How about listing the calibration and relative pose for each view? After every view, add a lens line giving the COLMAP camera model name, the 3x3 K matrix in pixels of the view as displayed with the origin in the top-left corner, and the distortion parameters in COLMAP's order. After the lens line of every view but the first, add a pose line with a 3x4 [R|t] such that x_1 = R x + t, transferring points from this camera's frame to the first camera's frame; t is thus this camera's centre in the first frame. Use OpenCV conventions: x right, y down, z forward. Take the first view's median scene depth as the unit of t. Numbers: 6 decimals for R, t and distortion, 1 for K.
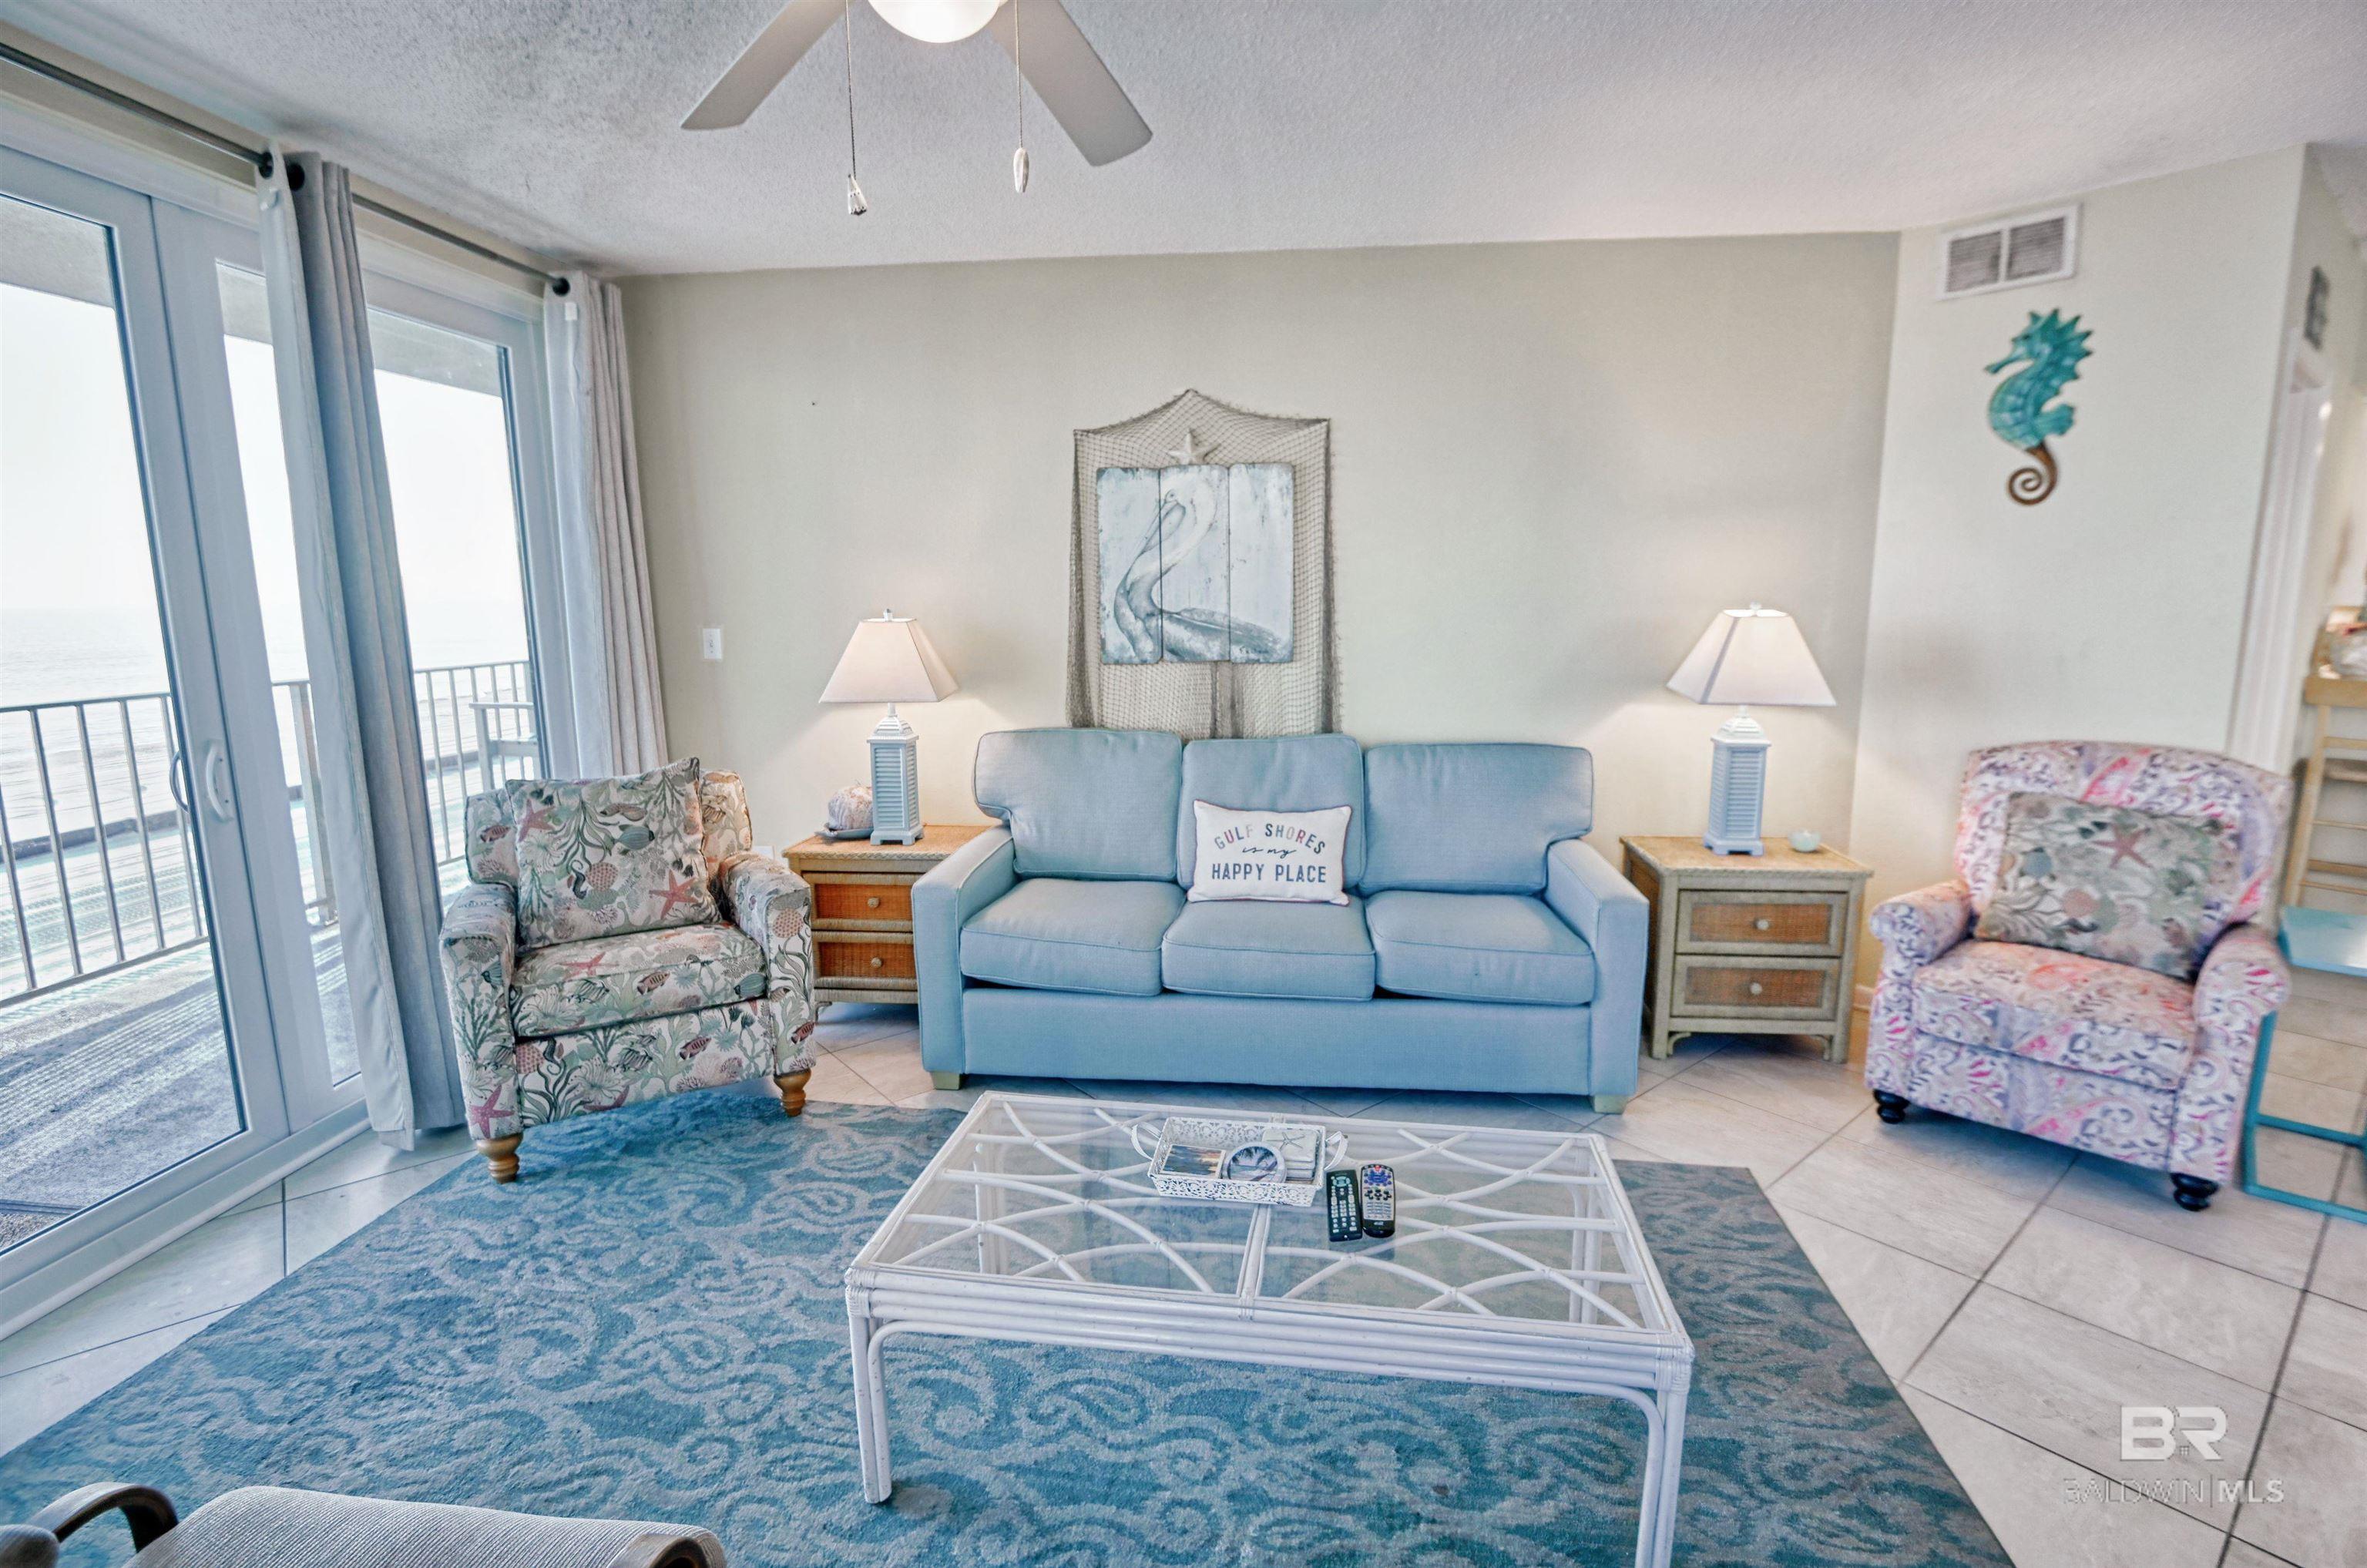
lens RADIAL K [[1093.5, 0, 1190.9], [0, 1093.5, 774.5], [0, 0, 1]] dist [-0.000604, -0.014980]
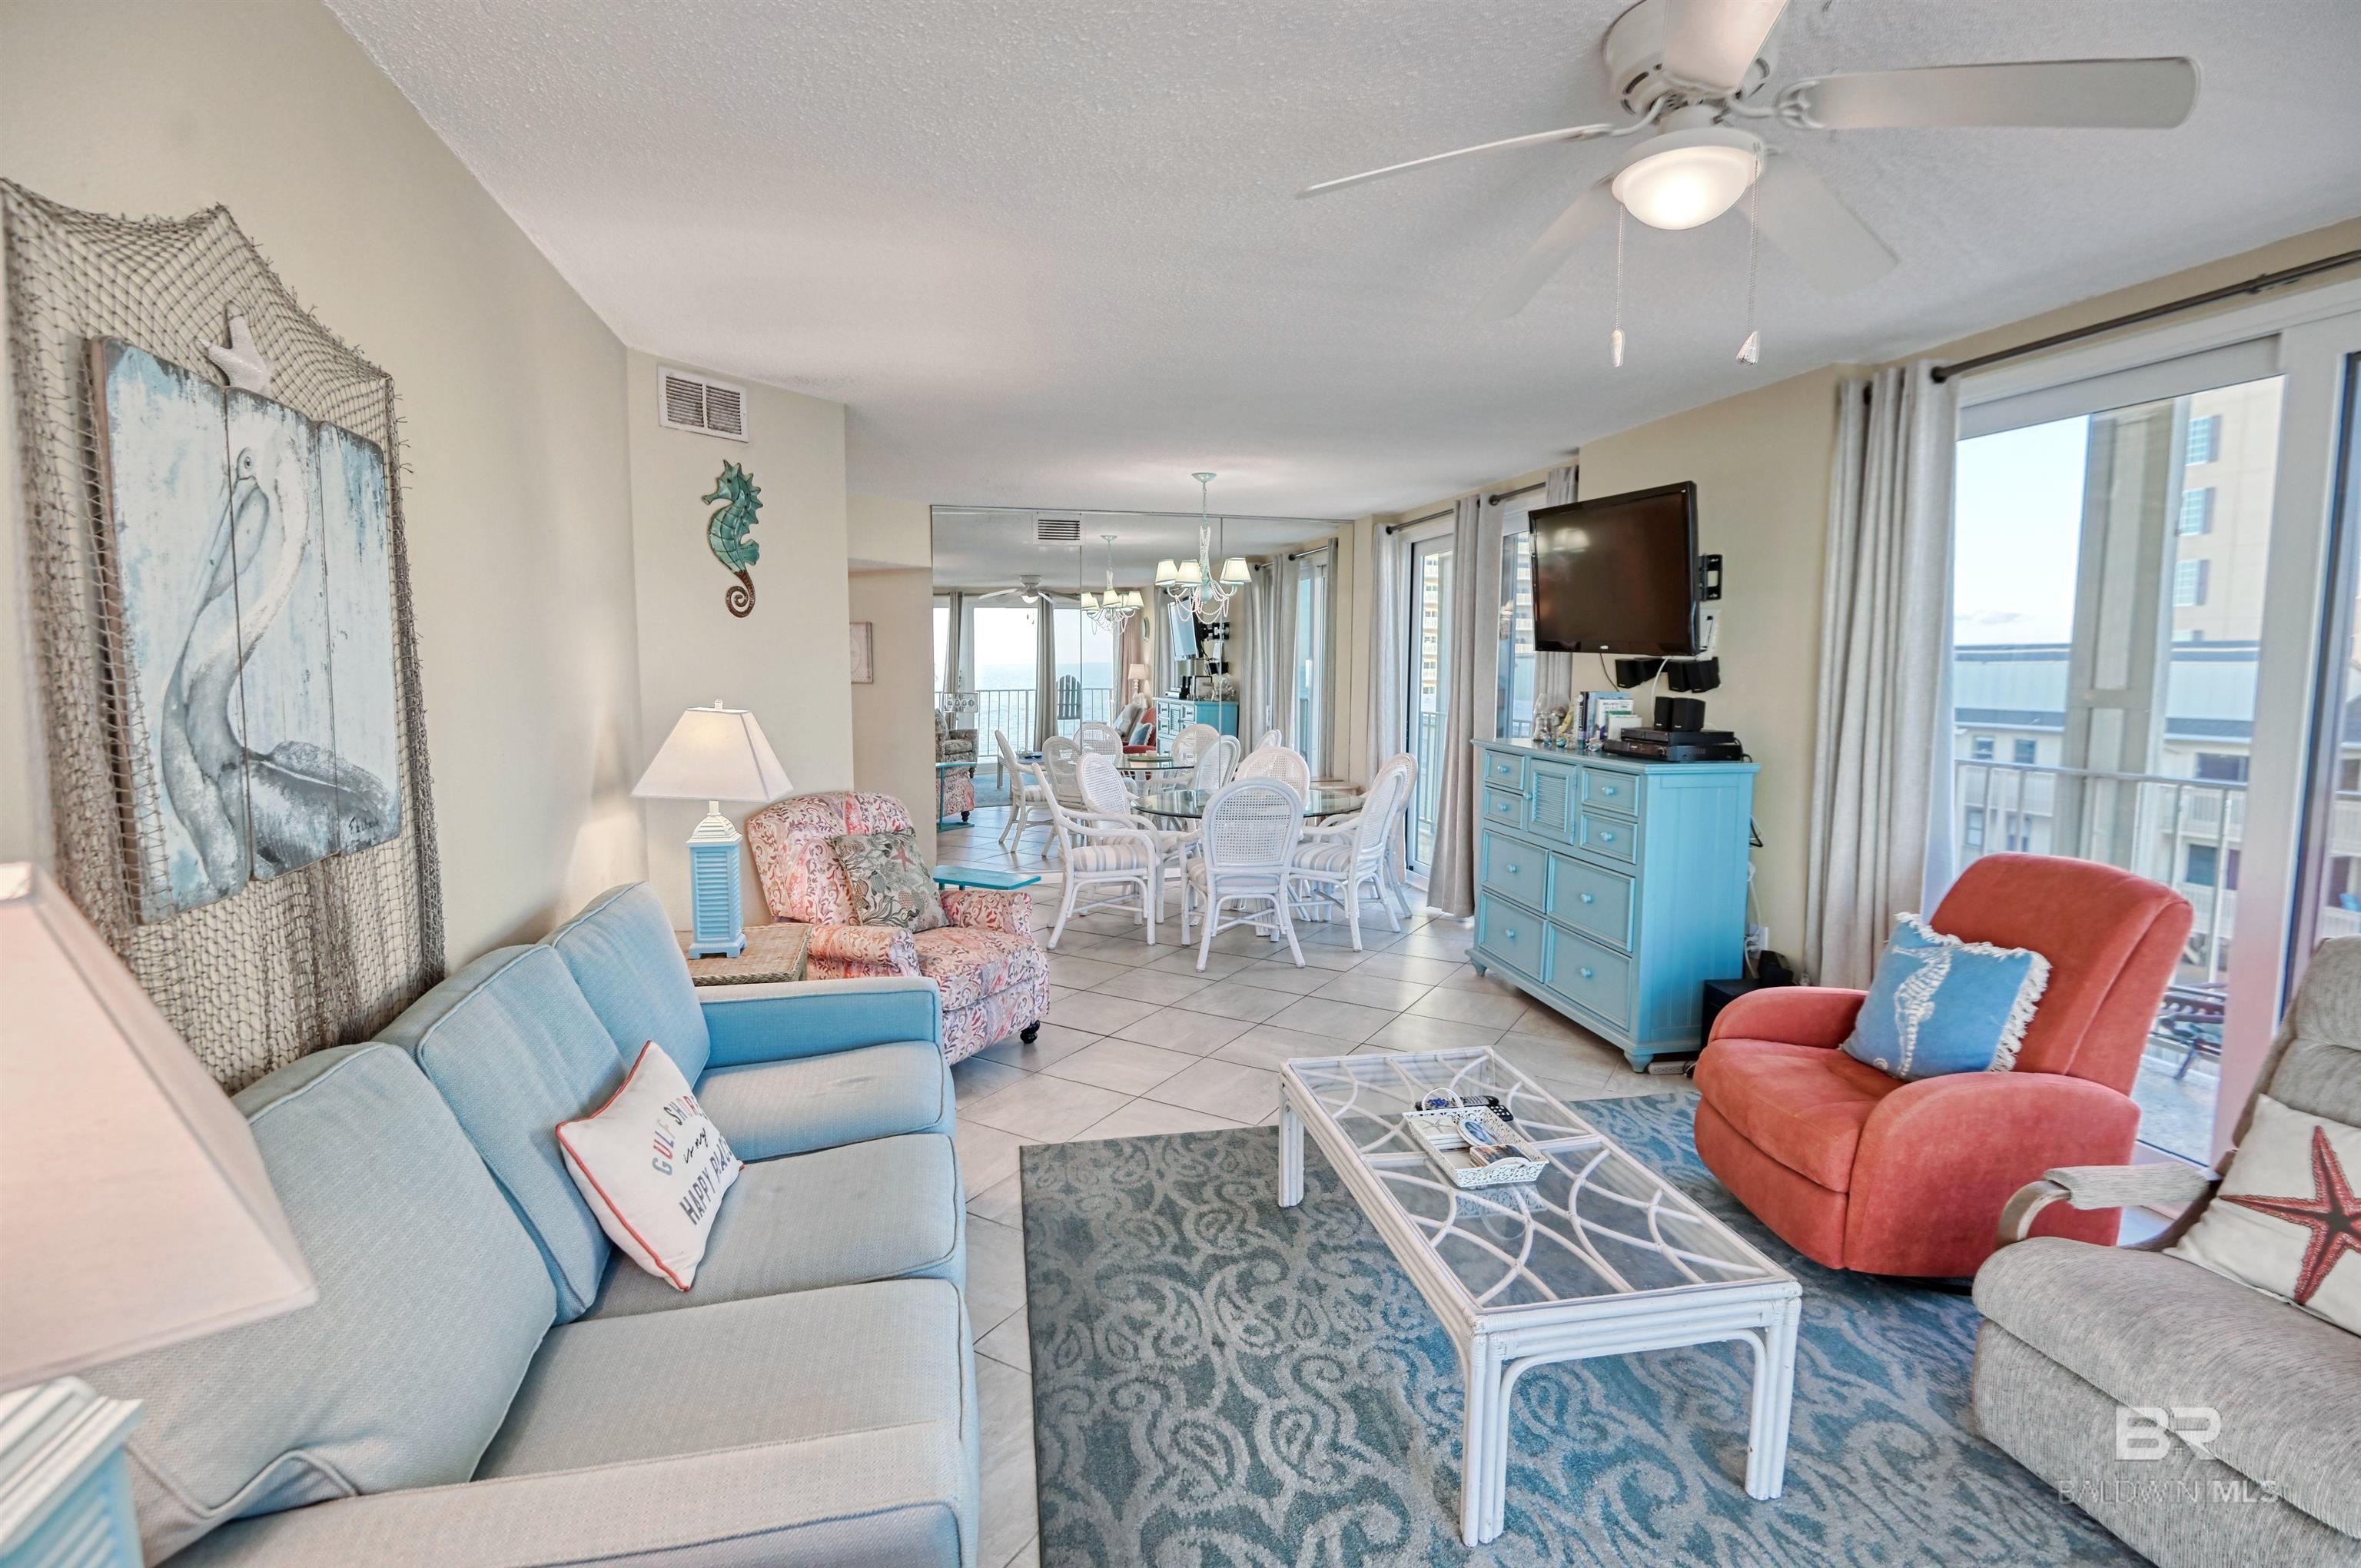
lens RADIAL K [[1090.8, 0, 1187.9], [0, 1090.8, 774.5], [0, 0, 1]] dist [-0.000604, -0.014980]
pose [[-0.330938, -0.083593, 0.939943, -0.571679], [0.154565, 0.977814, 0.141381, -0.167134], [-0.930908, 0.192071, -0.310675, 0.934255]]
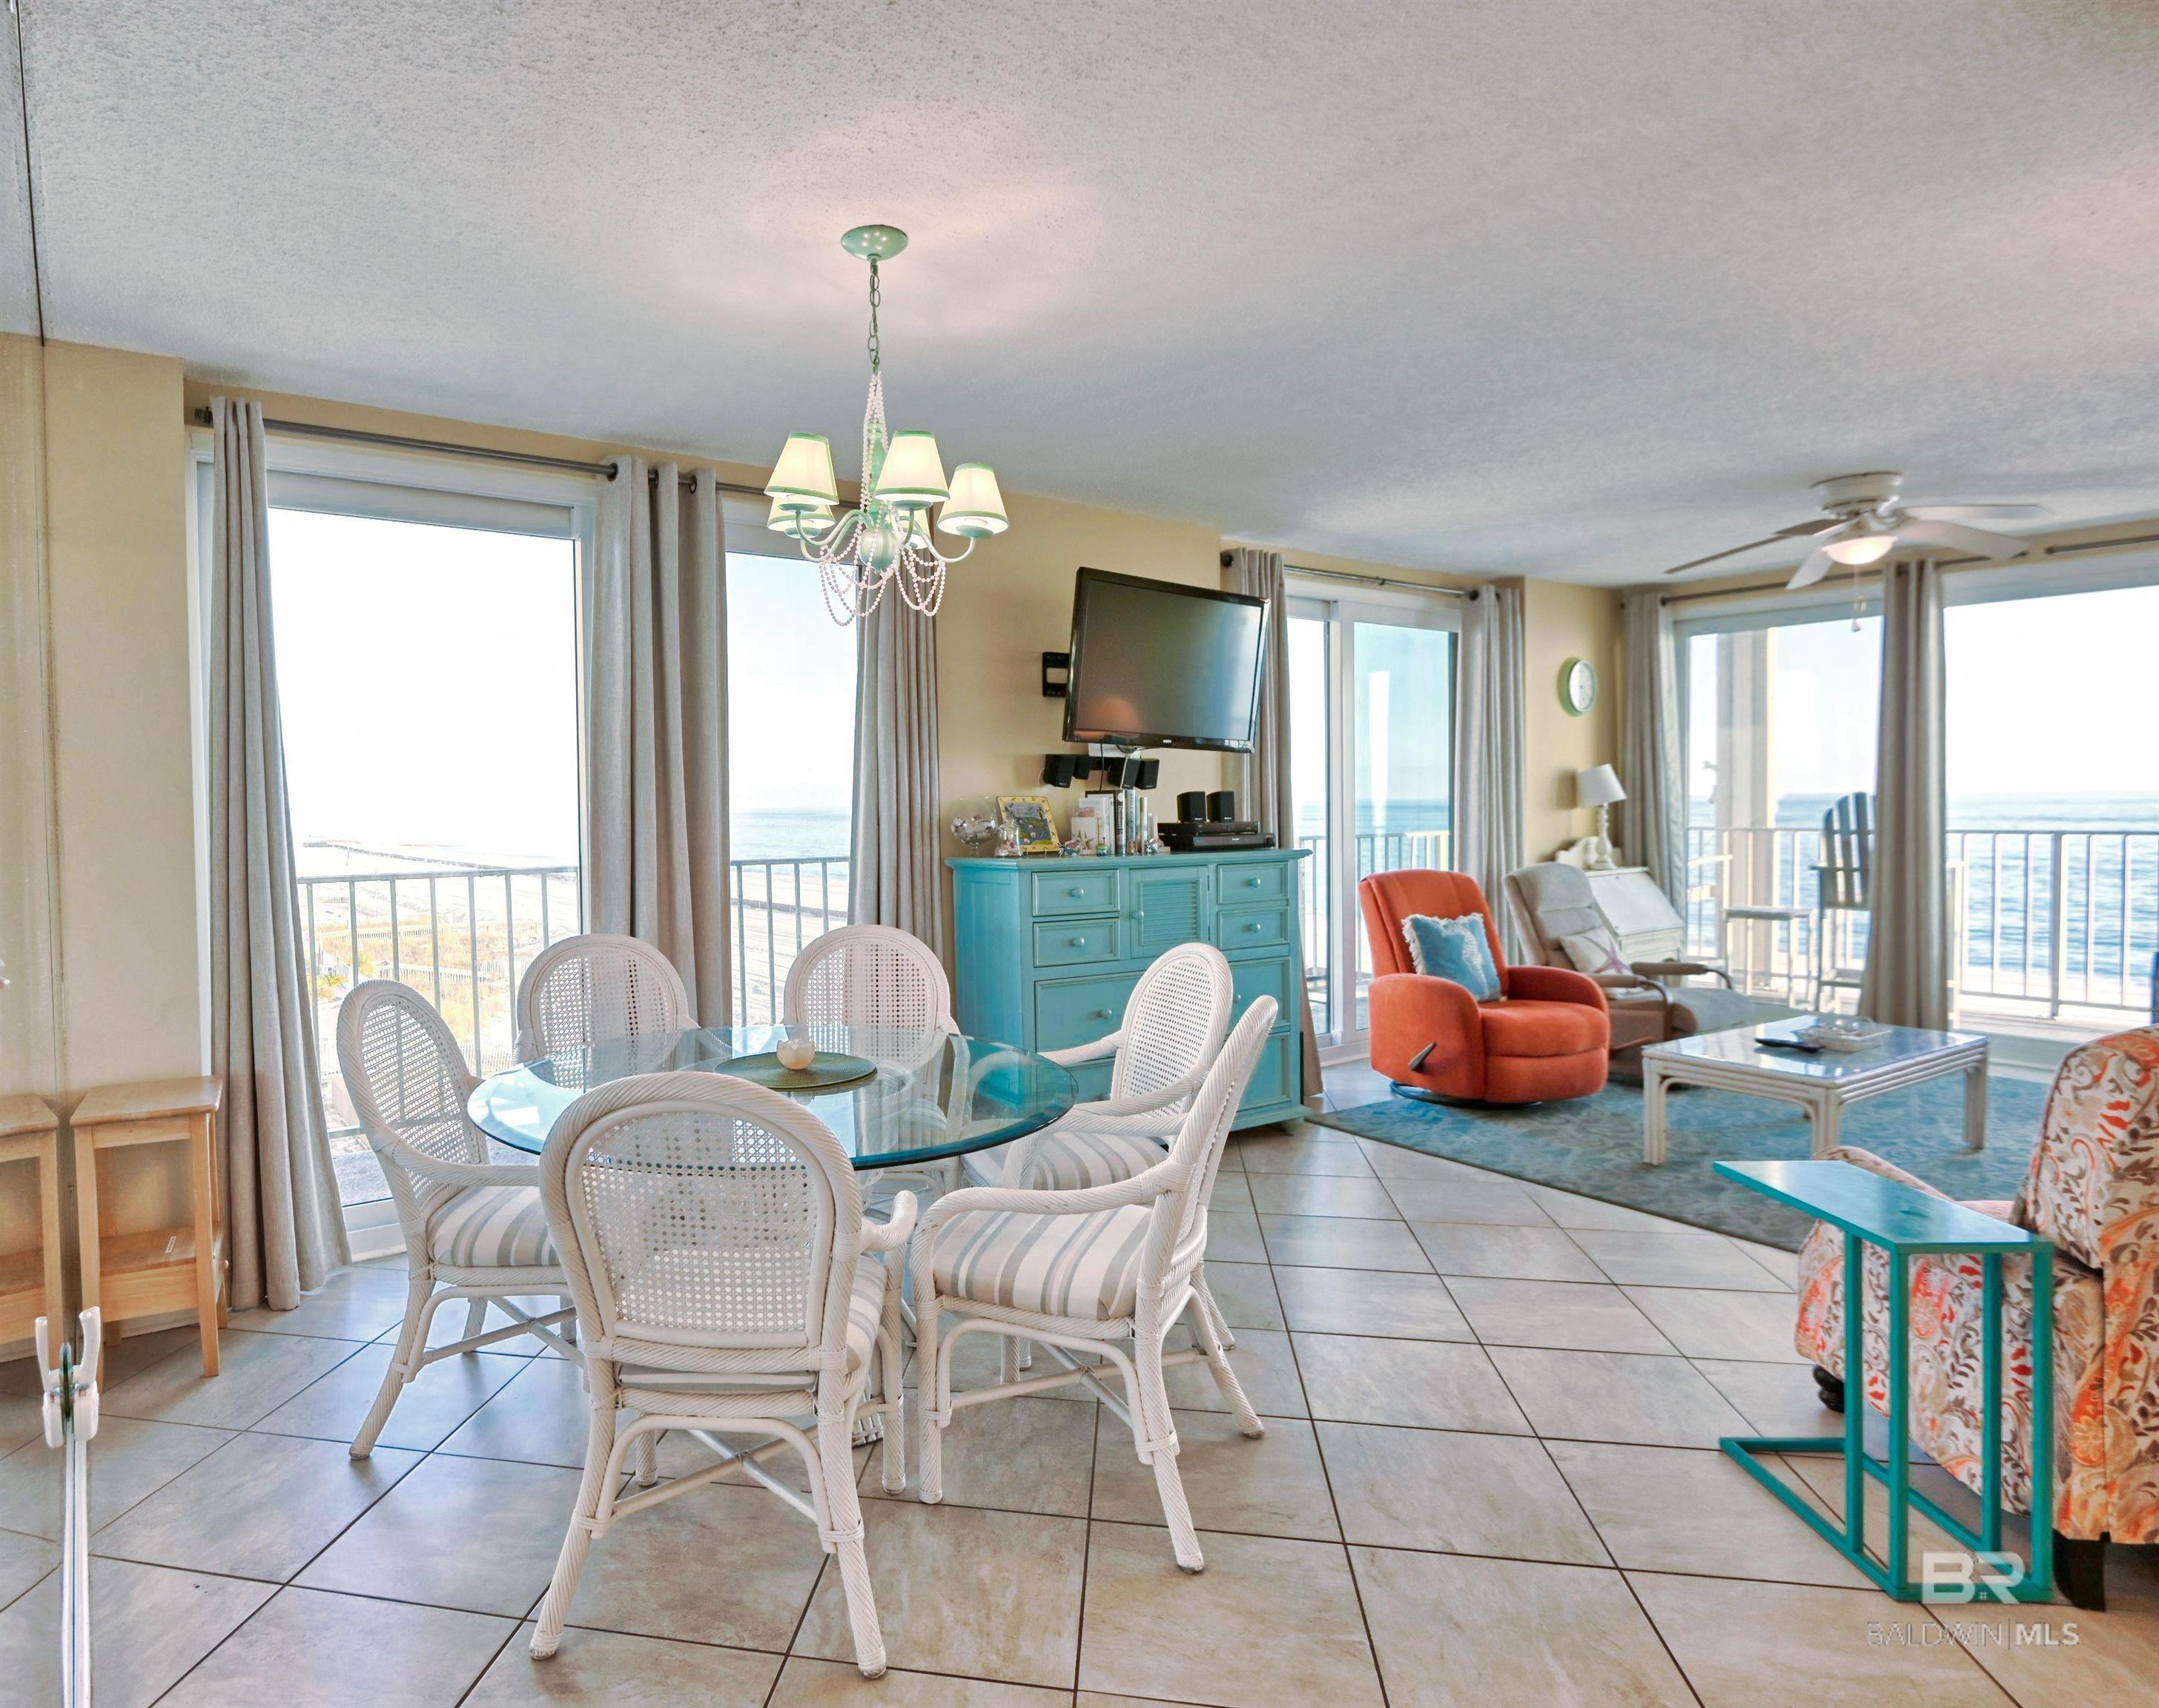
lens RADIAL K [[1204.3, 0, 868.9], [0, 1204.3, 841.6], [0, 0, 1]] dist [-0.015018, -0.000374]
pose [[-0.791132, 0.040184, -0.610324, 1.671546], [-0.077820, 0.983117, 0.165603, -0.140262], [0.606675, 0.178509, -0.774649, 0.904351]]
